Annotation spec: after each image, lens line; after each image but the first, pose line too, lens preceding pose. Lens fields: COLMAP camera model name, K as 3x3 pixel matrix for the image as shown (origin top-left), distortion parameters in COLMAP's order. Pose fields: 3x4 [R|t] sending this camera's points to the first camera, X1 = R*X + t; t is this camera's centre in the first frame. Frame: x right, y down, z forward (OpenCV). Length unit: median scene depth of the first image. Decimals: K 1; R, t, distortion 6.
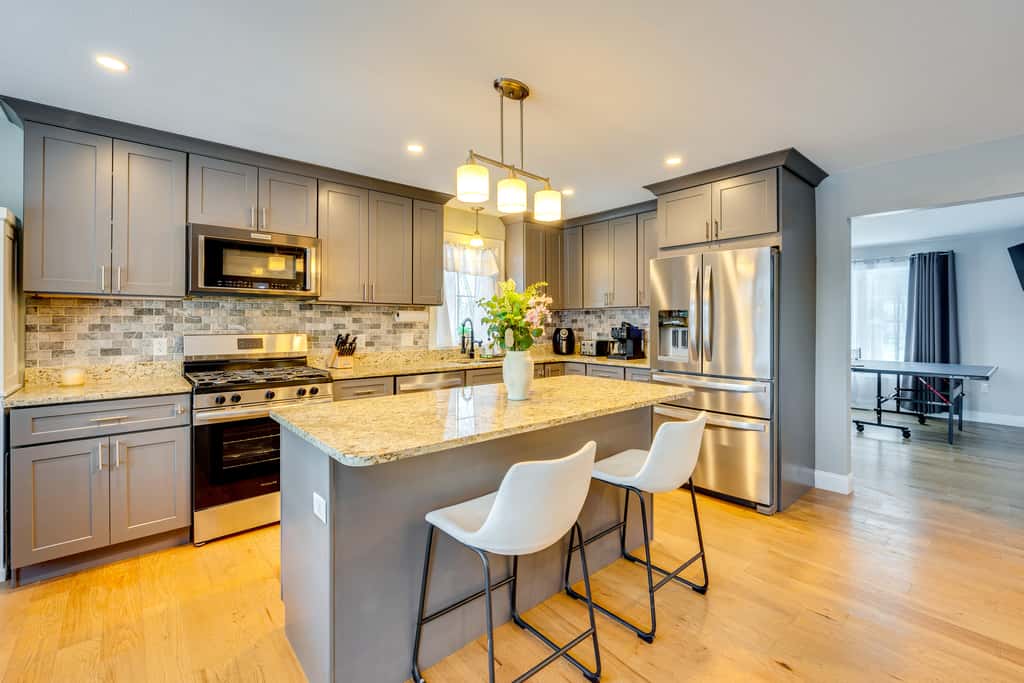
lens RADIAL K [[459.8, 0, 530.5], [0, 459.8, 320.7], [0, 0, 1]] dist [0.000505, 0.000030]
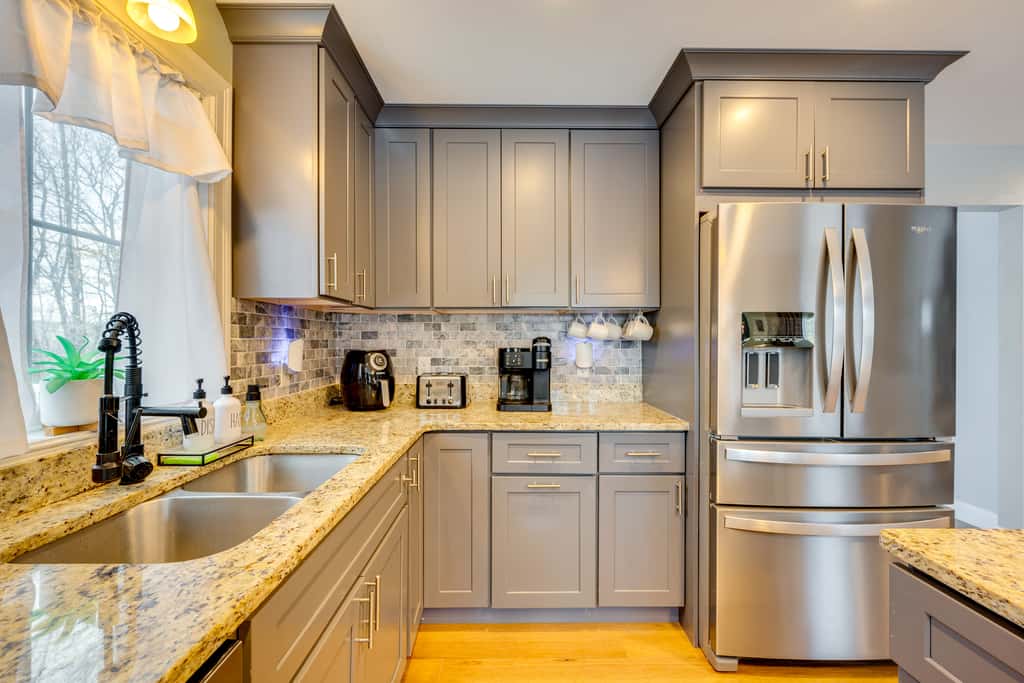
lens RADIAL K [[433.0, 0, 529.9], [0, 433.0, 340.4], [0, 0, 1]] dist [-0.000285, -0.000095]
pose [[0.660654, 0.001033, 0.750690, -0.171112], [-0.005125, 0.999982, 0.003134, 0.005389], [-0.750673, -0.005918, 0.660647, 0.737143]]
